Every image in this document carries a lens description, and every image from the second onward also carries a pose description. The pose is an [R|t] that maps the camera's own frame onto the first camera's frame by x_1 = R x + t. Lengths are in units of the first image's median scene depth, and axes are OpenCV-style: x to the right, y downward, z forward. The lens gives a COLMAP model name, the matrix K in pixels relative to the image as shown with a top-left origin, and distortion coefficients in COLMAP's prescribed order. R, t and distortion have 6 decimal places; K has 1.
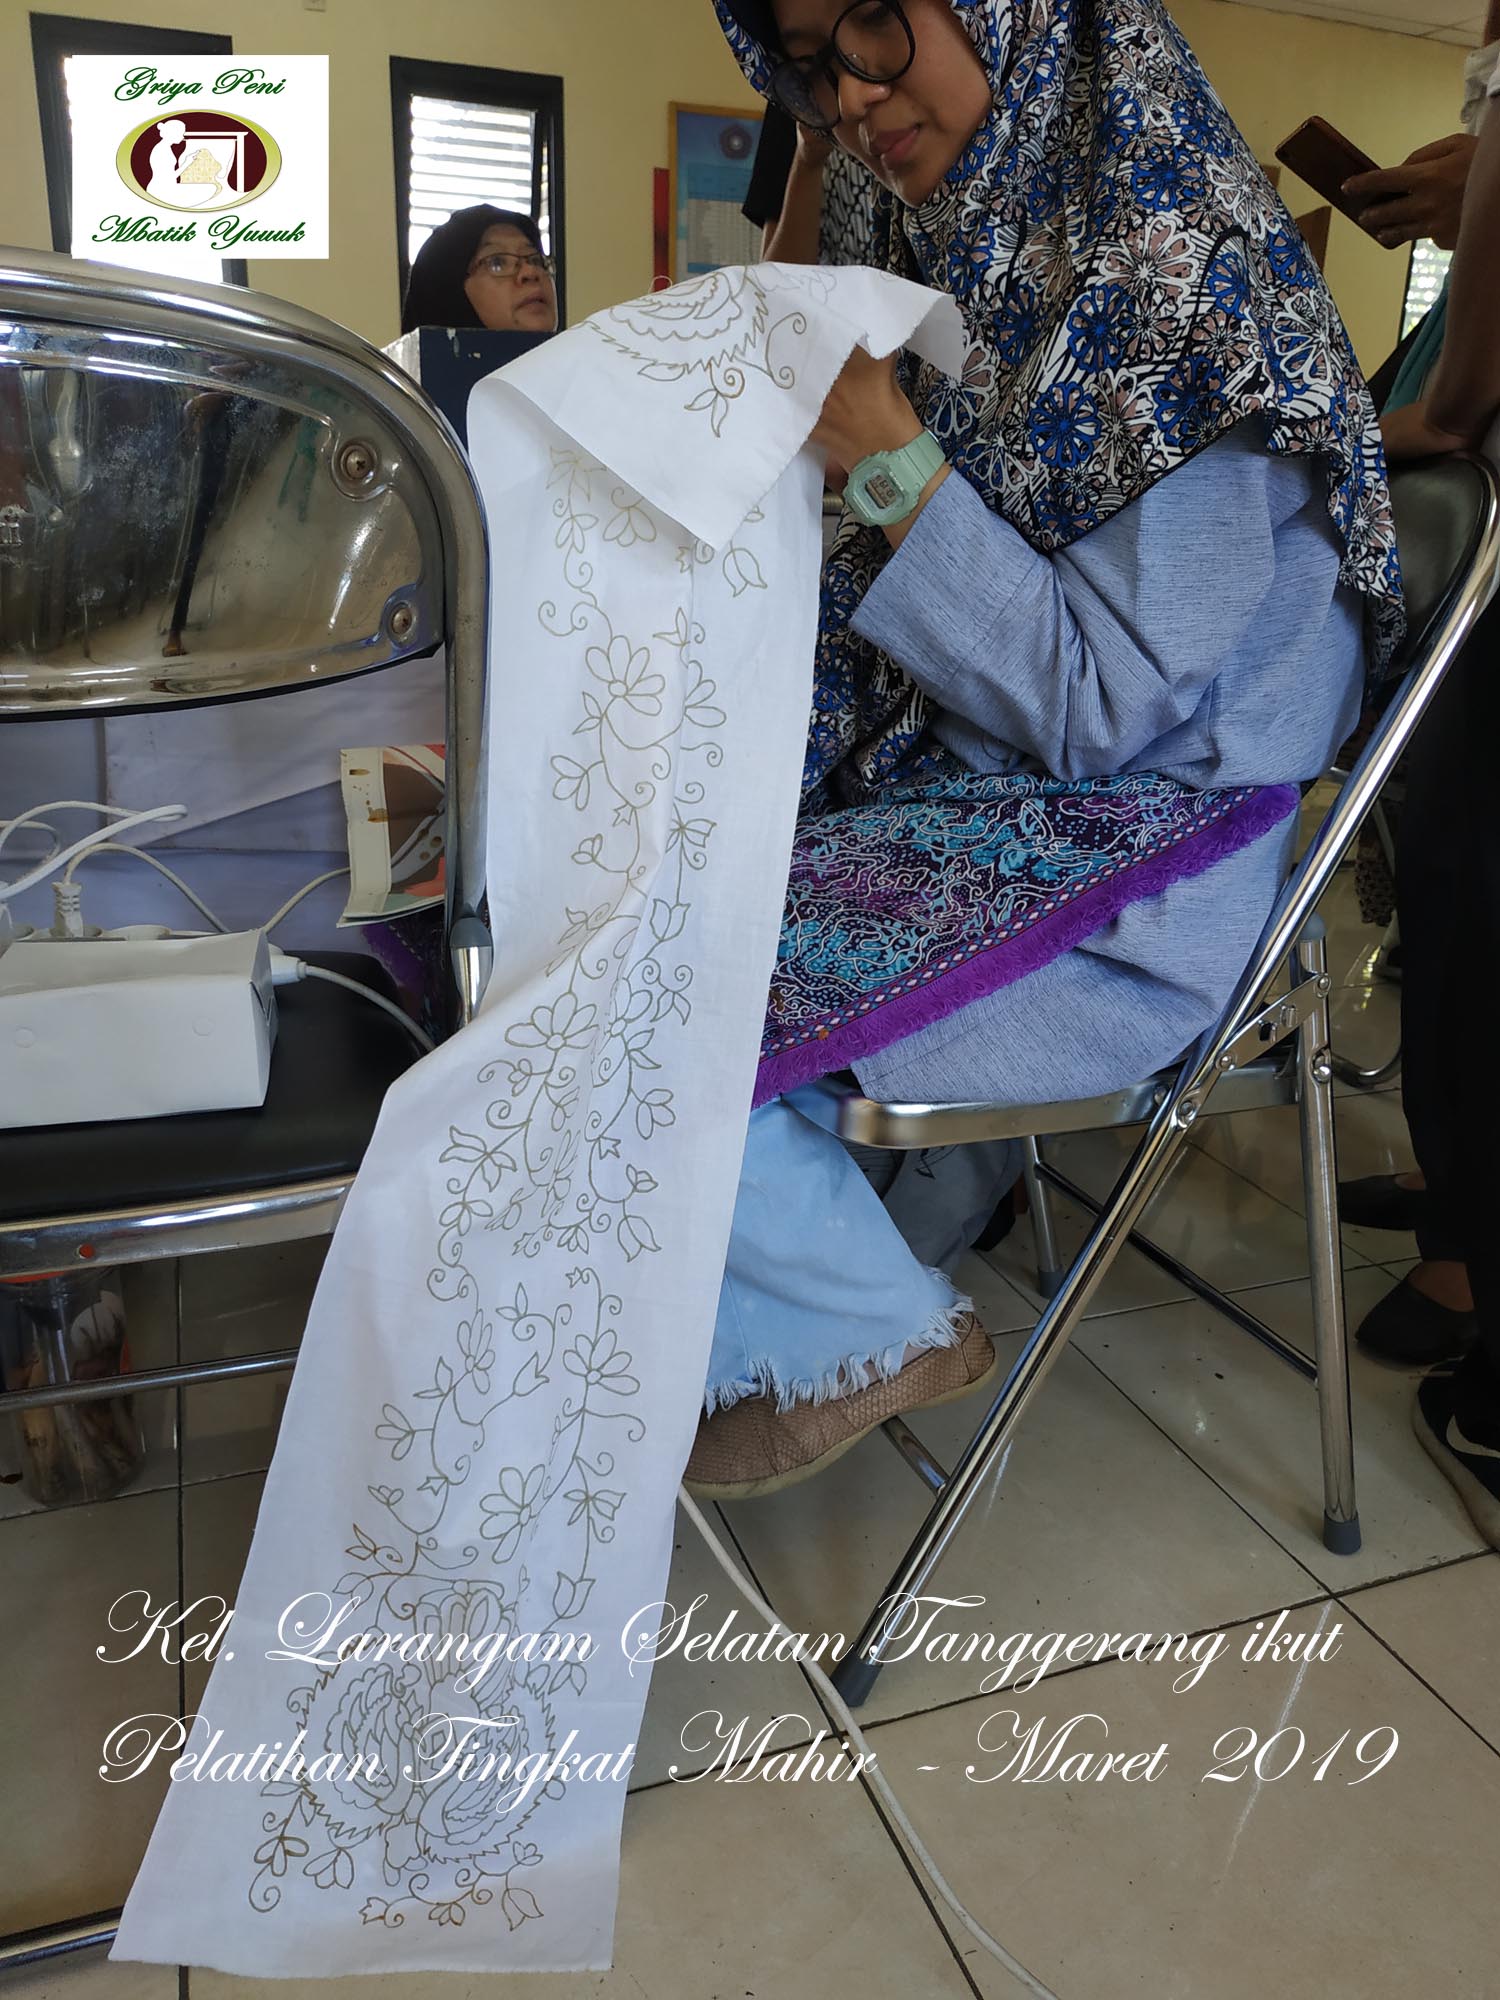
lens RADIAL K [[1488.7, 0, 750.0], [0, 1488.7, 1000.0], [0, 0, 1]] dist [0.005971, -0.037674]
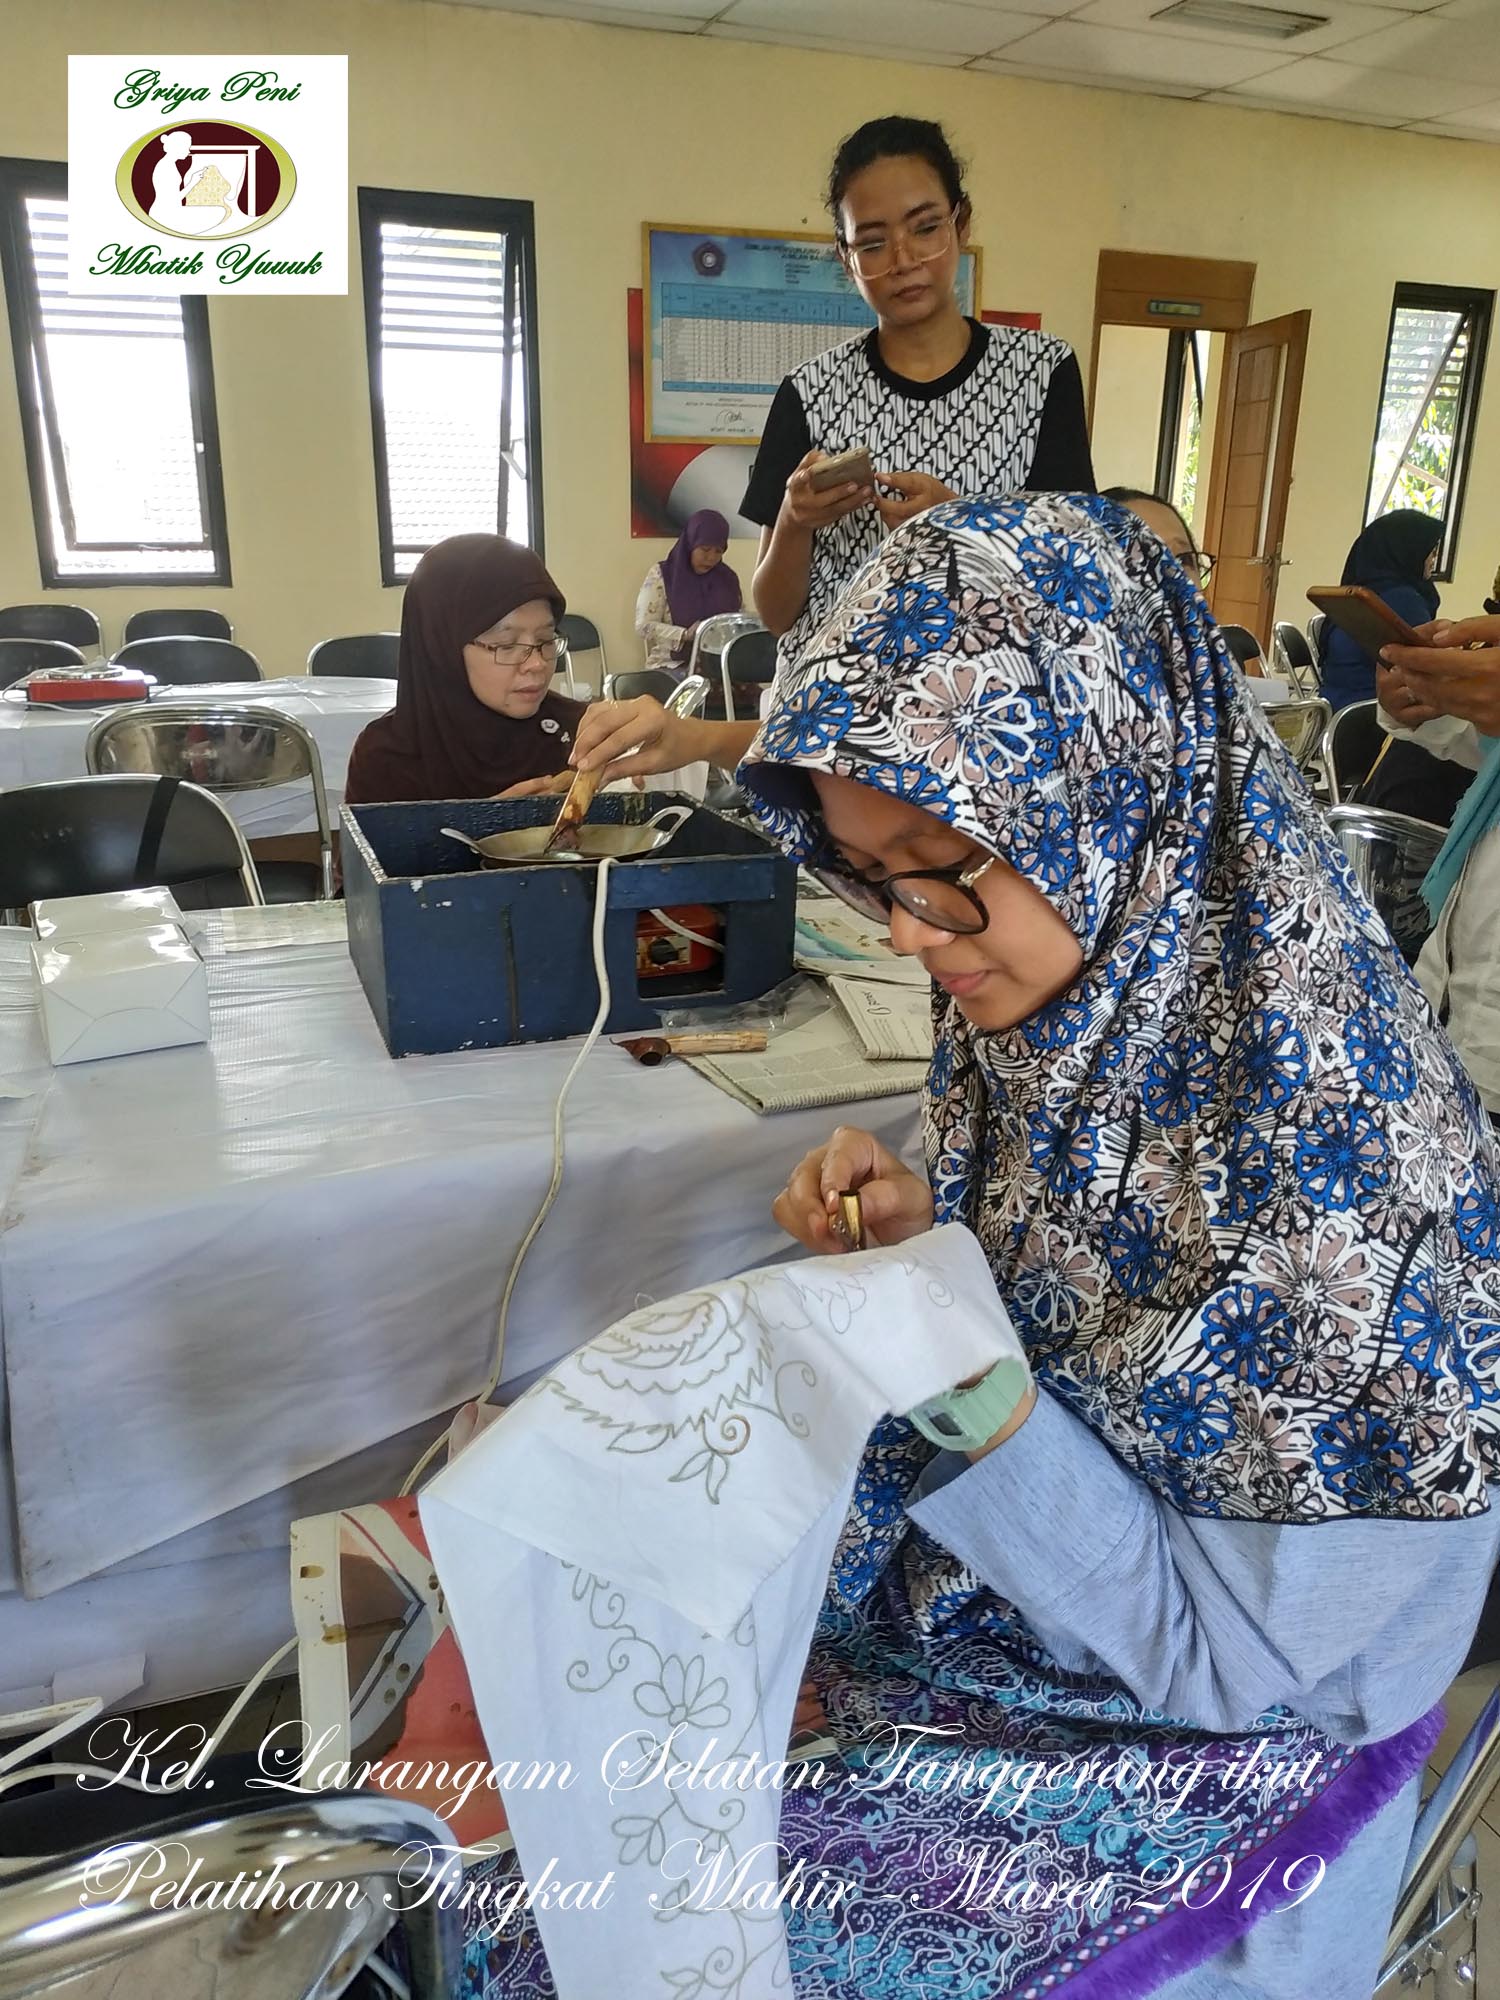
lens RADIAL K [[1341.7, 0, 750.0], [0, 1341.7, 1000.0], [0, 0, 1]] dist [-0.062933, 0.106144]
pose [[0.999629, 0.011902, 0.024493, -0.044363], [-0.012841, 0.999174, 0.038548, -0.648283], [-0.024014, -0.038849, 0.998957, 0.312193]]
